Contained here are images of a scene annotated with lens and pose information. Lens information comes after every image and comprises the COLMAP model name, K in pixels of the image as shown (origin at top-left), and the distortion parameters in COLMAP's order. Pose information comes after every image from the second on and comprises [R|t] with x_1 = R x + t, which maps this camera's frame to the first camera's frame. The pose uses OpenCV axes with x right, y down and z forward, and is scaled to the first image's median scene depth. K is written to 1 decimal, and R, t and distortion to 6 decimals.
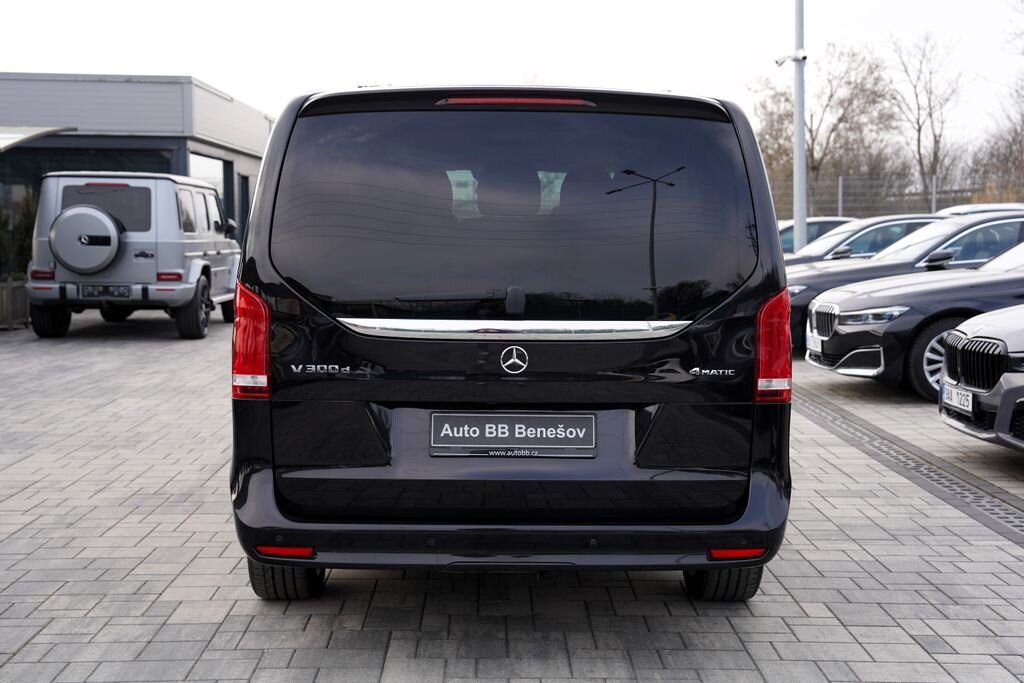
lens RADIAL K [[1395.1, 0, 508.8], [0, 1395.1, 344.0], [0, 0, 1]] dist [0.160938, 0.000000]
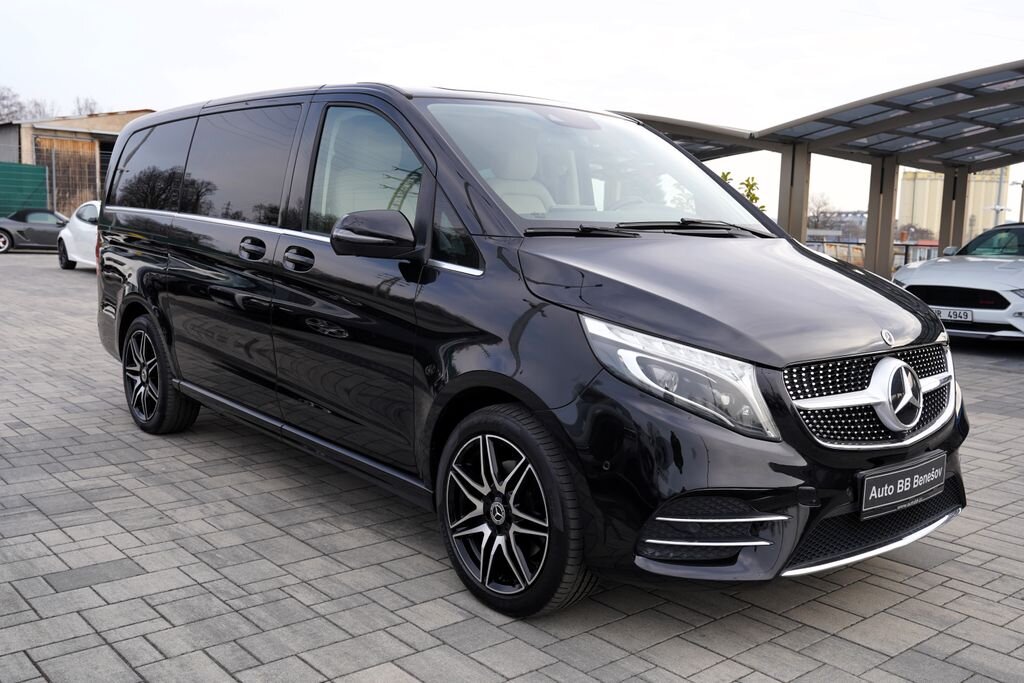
lens RADIAL K [[970.8, 0, 522.3], [0, 970.8, 340.4], [0, 0, 1]] dist [0.030955, 0.000000]
pose [[-0.768686, 0.053282, -0.637403, 0.148189], [-0.085151, 0.979130, 0.184537, -0.041401], [0.633933, 0.196126, -0.748106, 0.577280]]
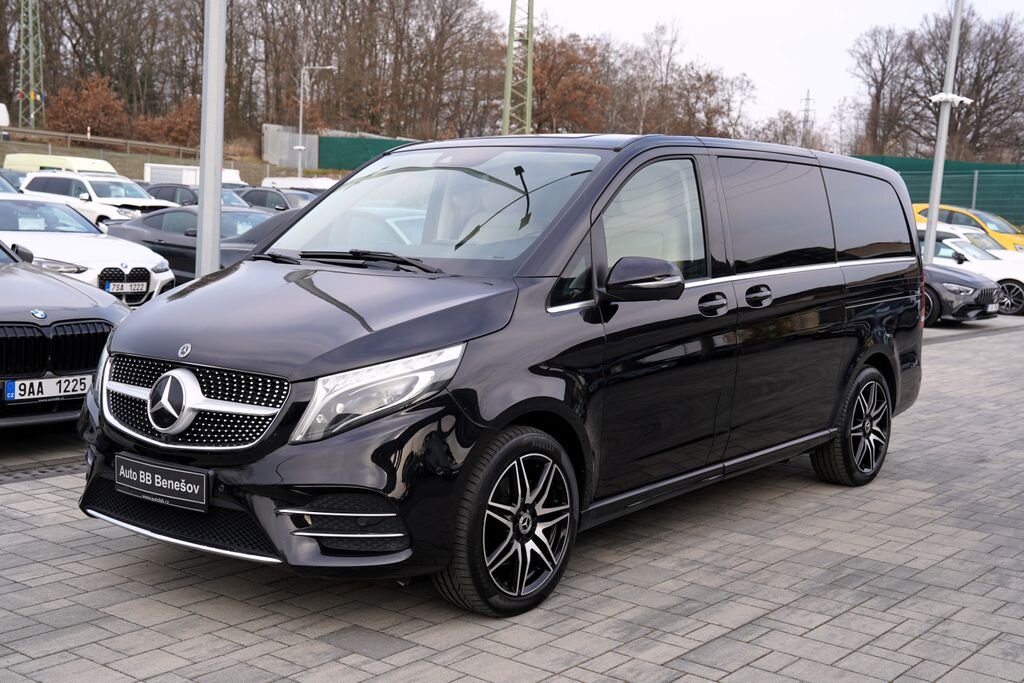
lens RADIAL K [[1220.7, 0, 506.9], [0, 1220.7, 344.2], [0, 0, 1]] dist [0.100671, 0.000000]
pose [[-0.767305, -0.093188, 0.634475, -0.197943], [0.017209, 0.986037, 0.165635, -0.054964], [-0.641051, 0.138012, -0.754988, 0.628121]]
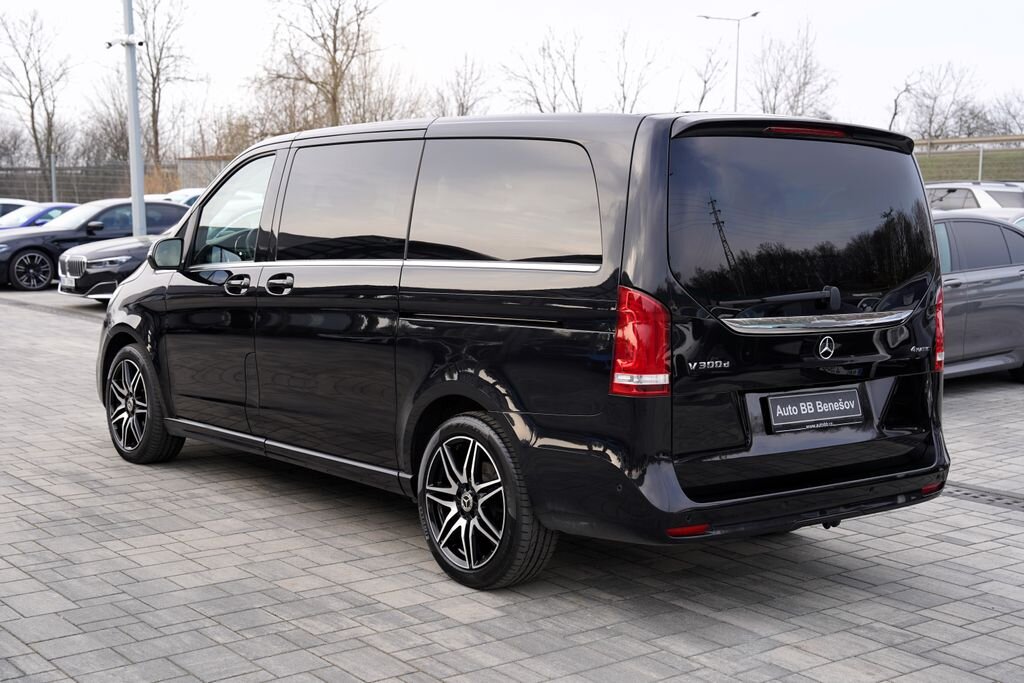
lens RADIAL K [[1337.5, 0, 513.5], [0, 1337.5, 346.8], [0, 0, 1]] dist [0.138758, 0.000000]
pose [[0.795035, -0.051340, 0.604386, -0.207929], [0.036800, 0.998659, 0.036424, -0.009477], [-0.605446, -0.006717, 0.795858, 0.055358]]
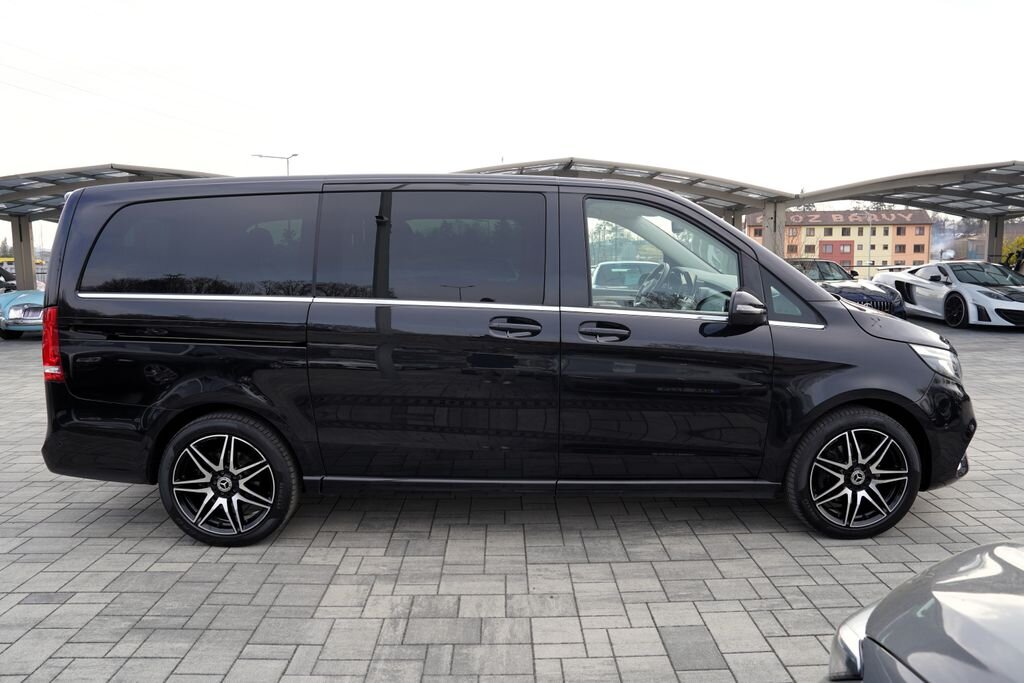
lens RADIAL K [[700.6, 0, 517.3], [0, 700.6, 323.8], [0, 0, 1]] dist [-0.094261, 0.052289]
pose [[0.005744, 0.101497, -0.994819, 0.224907], [-0.079302, 0.991749, 0.100726, -0.033117], [0.996834, 0.078313, 0.013745, 0.356344]]
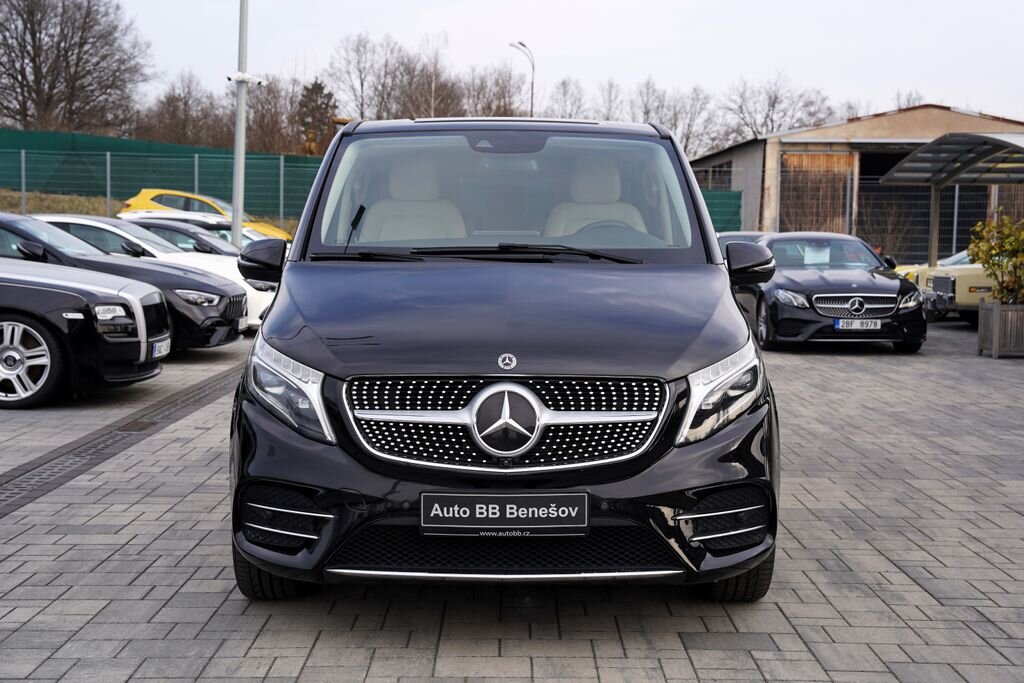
lens RADIAL K [[1395.1, 0, 511.6], [0, 1395.1, 348.1], [0, 0, 1]] dist [0.160938, 0.000000]
pose [[-0.999686, -0.017932, 0.017519, -0.009833], [-0.014787, 0.986094, 0.165530, -0.057143], [-0.020243, 0.165219, -0.986049, 0.720413]]
